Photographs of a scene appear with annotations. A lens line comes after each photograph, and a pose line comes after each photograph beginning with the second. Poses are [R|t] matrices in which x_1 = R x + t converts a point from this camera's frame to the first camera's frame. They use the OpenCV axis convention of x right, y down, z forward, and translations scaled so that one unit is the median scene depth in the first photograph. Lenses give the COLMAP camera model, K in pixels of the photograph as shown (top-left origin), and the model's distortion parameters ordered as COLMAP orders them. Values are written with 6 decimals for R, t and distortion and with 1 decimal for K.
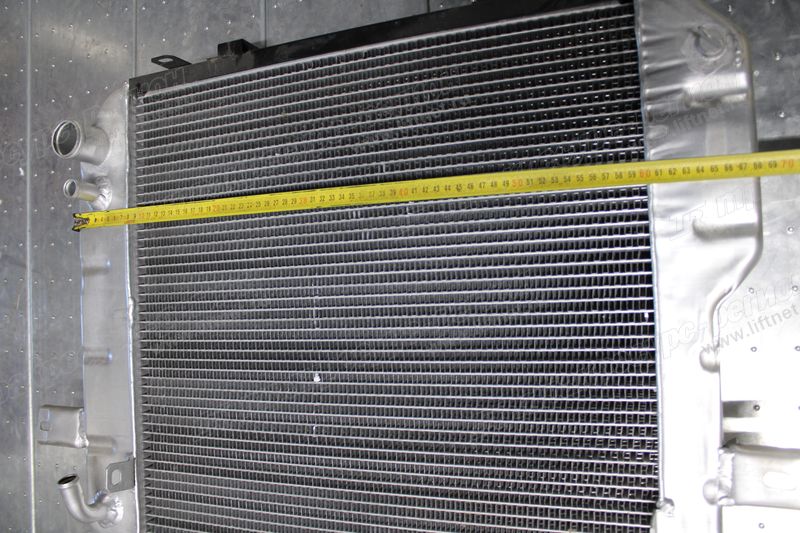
lens RADIAL K [[680.1, 0, 377.9], [0, 680.1, 271.8], [0, 0, 1]] dist [-0.139628, 0.106227]
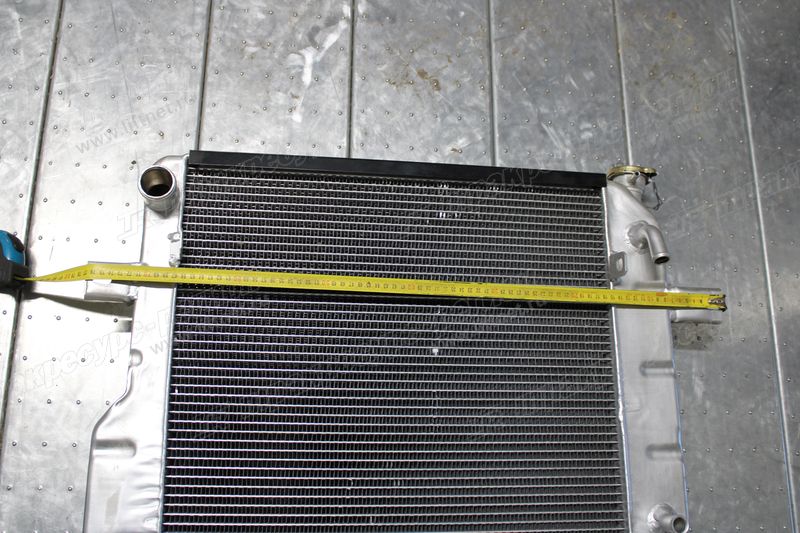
lens RADIAL K [[845.6, 0, 400.0], [0, 845.6, 266.5], [0, 0, 1]] dist [-0.090965, 0.028777]
pose [[-0.969945, 0.041714, 0.239723, -0.488552], [0.035173, -0.950812, 0.307764, -0.211967], [0.240770, 0.306946, 0.920768, -0.596356]]
